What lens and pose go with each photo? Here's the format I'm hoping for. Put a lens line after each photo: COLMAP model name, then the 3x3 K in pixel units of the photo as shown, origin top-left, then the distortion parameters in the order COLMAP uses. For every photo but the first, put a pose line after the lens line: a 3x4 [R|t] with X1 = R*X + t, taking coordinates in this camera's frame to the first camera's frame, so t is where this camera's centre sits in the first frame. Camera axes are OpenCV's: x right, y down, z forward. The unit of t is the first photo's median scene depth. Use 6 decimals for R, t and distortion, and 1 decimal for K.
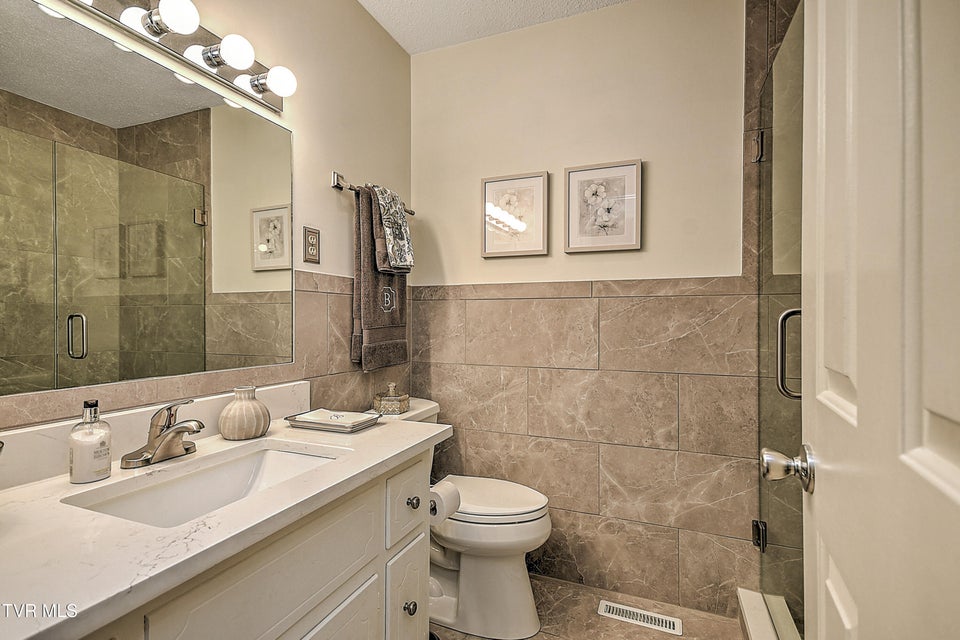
lens RADIAL K [[440.6, 0, 482.6], [0, 440.6, 322.7], [0, 0, 1]] dist [0.018868, 0.000606]
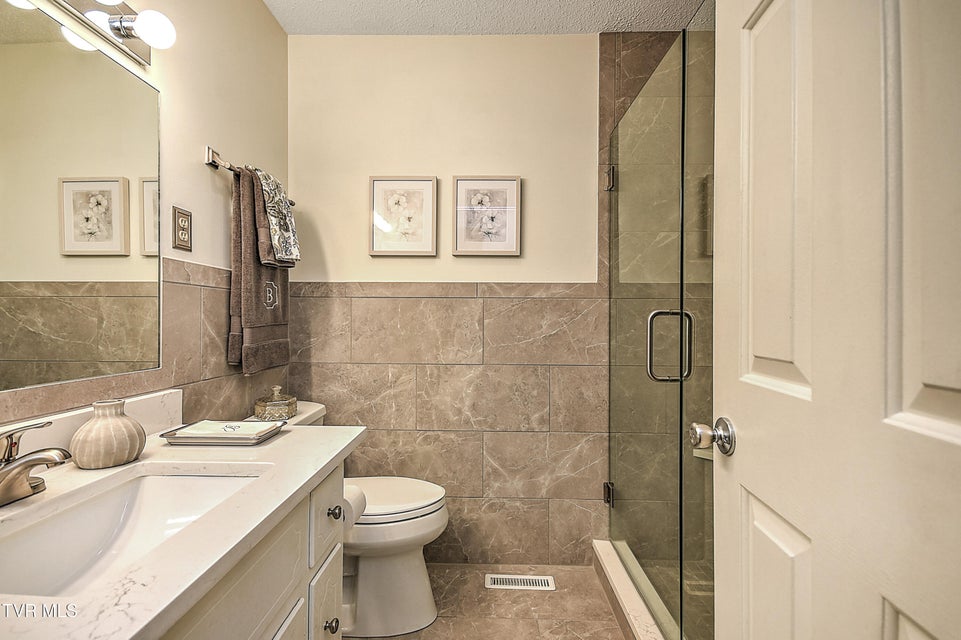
lens RADIAL K [[416.5, 0, 470.8], [0, 416.5, 320.6], [0, 0, 1]] dist [0.011480, -0.003690]
pose [[0.938465, 0.002903, 0.345362, -0.123515], [-0.002443, 0.999995, -0.001767, 0.000665], [-0.345366, 0.000814, 0.938468, 0.044890]]
